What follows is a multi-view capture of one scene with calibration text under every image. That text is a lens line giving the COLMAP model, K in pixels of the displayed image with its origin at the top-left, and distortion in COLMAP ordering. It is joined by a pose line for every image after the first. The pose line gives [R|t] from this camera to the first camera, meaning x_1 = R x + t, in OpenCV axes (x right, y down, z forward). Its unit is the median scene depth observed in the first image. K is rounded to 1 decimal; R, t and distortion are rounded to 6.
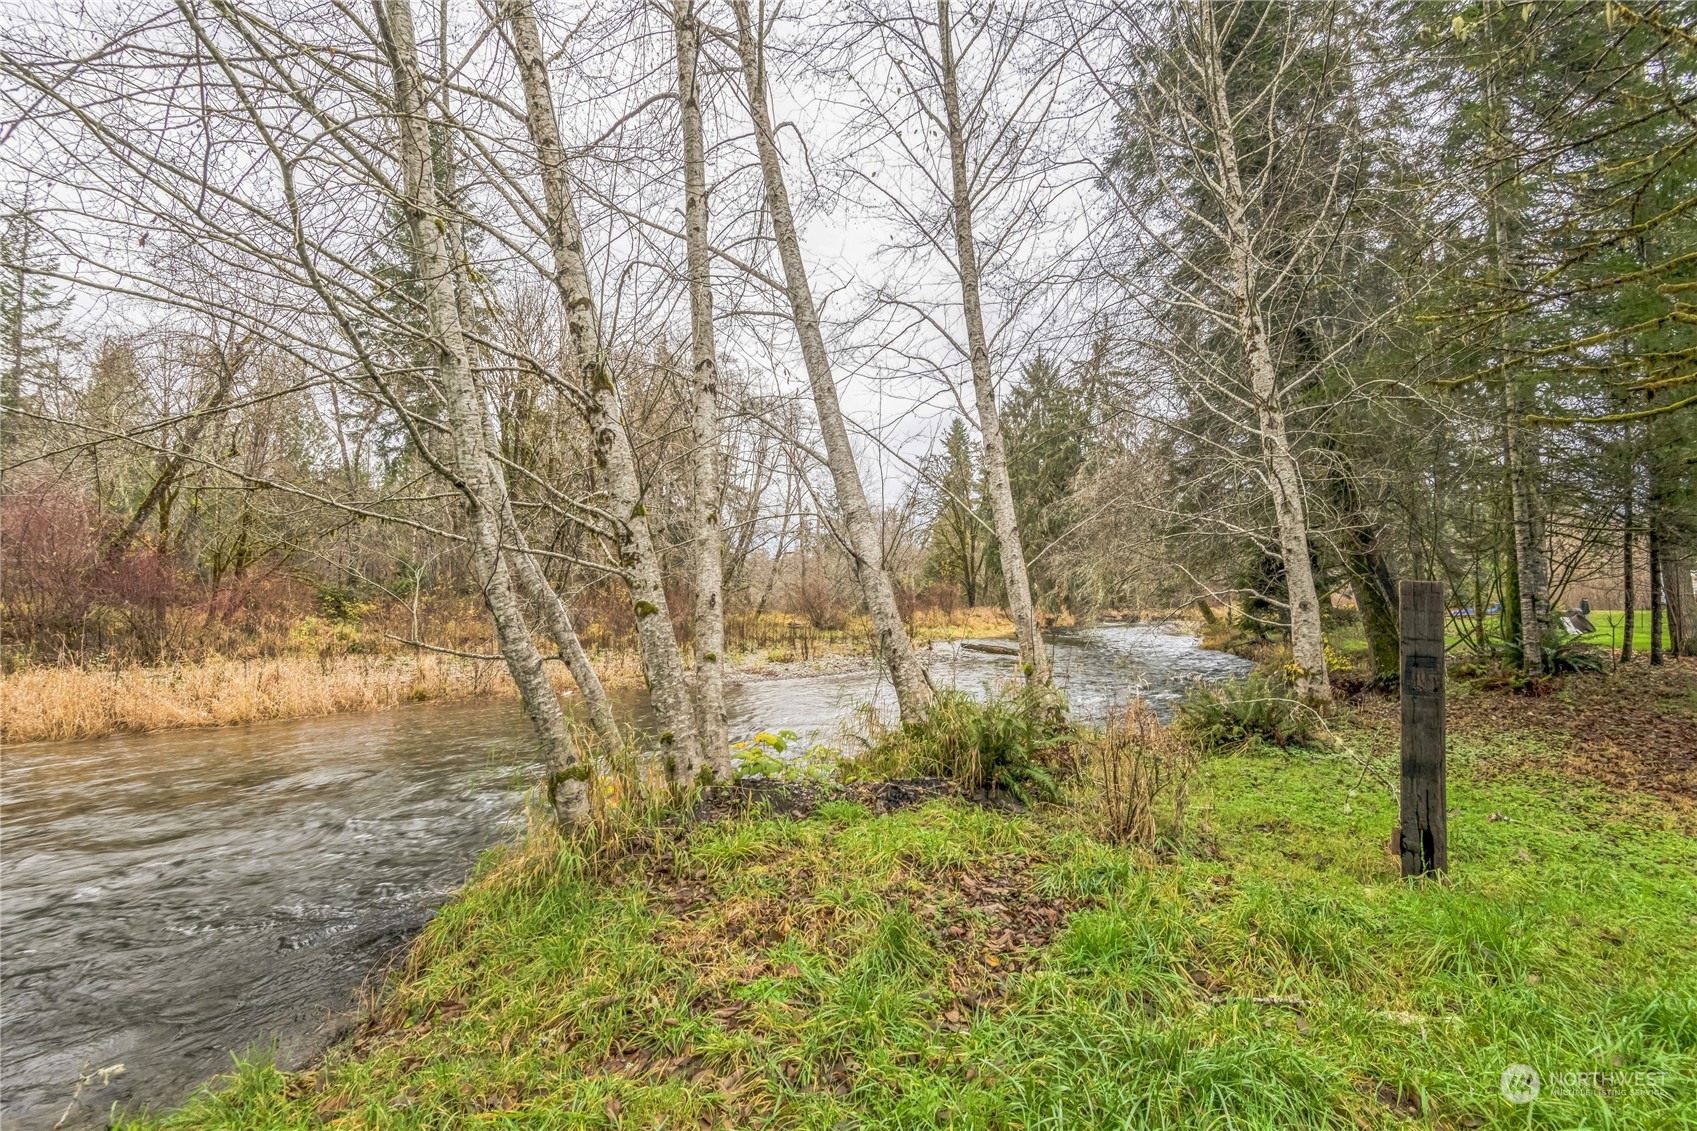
lens RADIAL K [[792.2, 0, 841.1], [0, 792.2, 556.9], [0, 0, 1]] dist [0.000248, 0.000259]
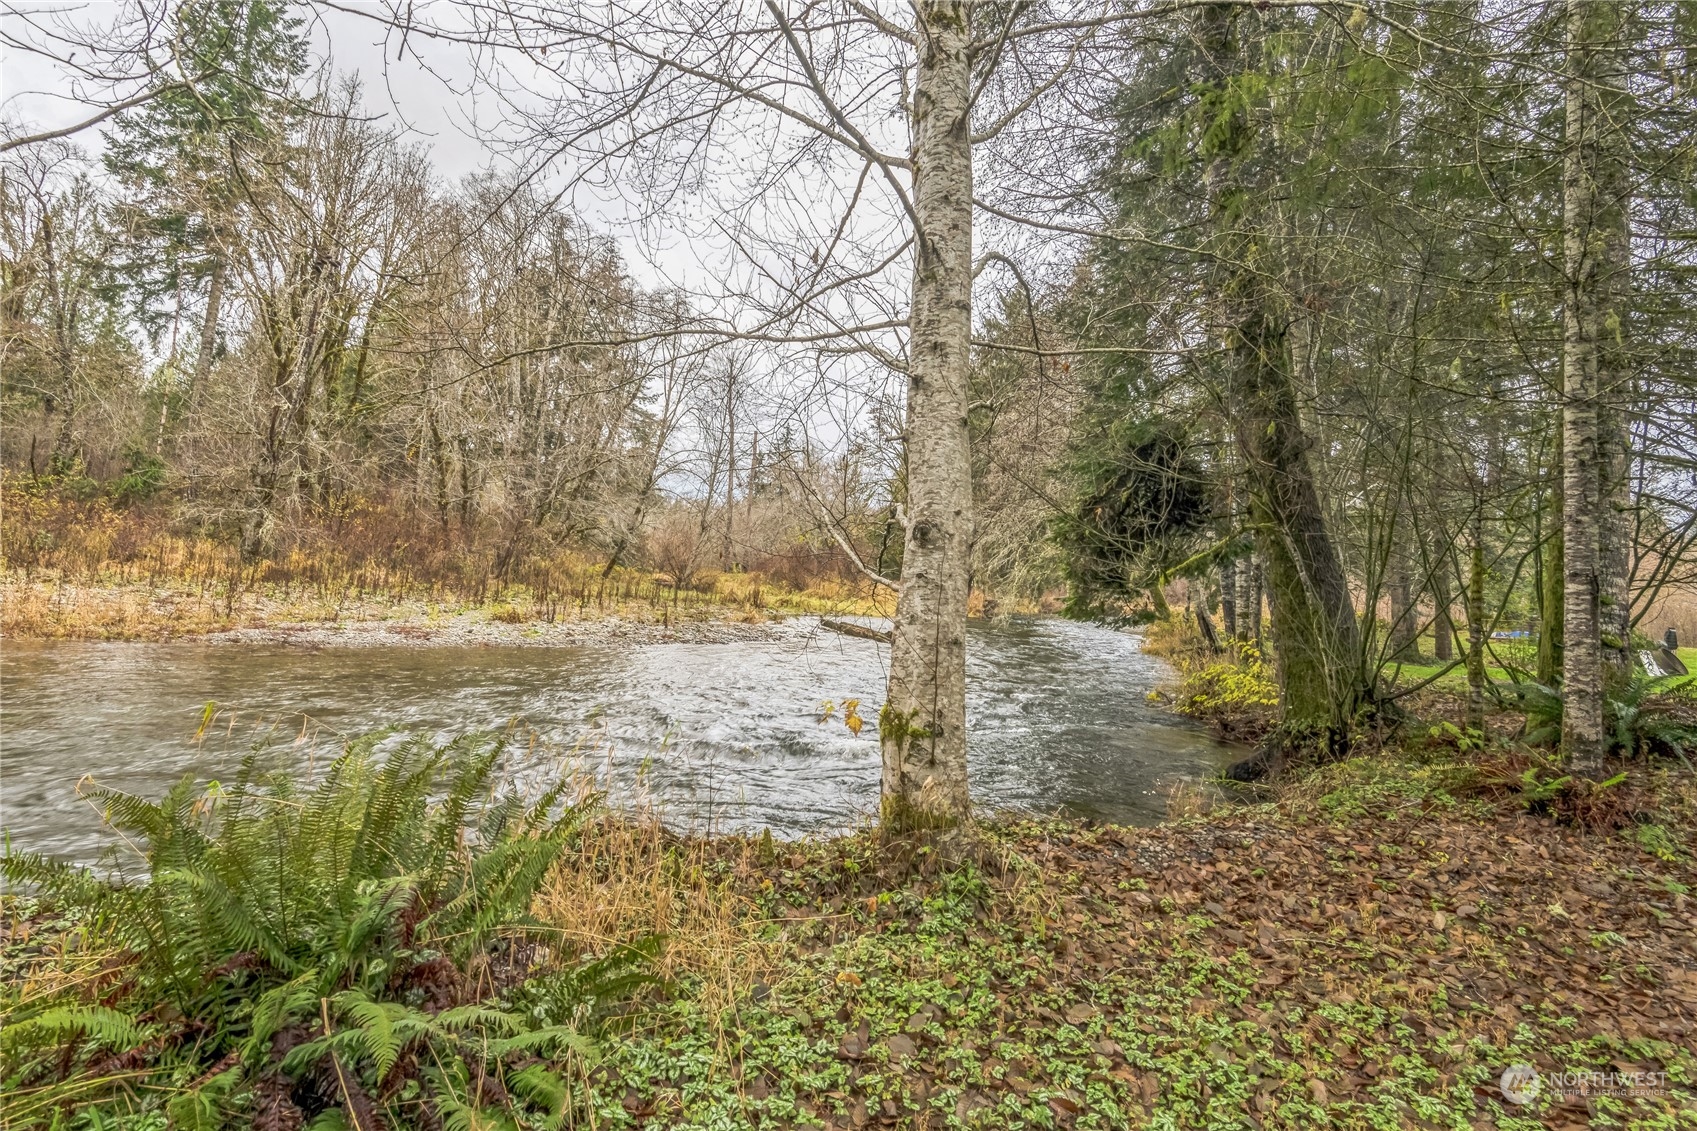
lens RADIAL K [[792.2, 0, 908.4], [0, 792.2, 526.4], [0, 0, 1]] dist [0.000248, 0.000259]
pose [[0.996589, 0.082255, -0.006620, 0.504208], [-0.082332, 0.996529, -0.012297, 0.055517], [0.005586, 0.012800, 0.999902, 0.569802]]
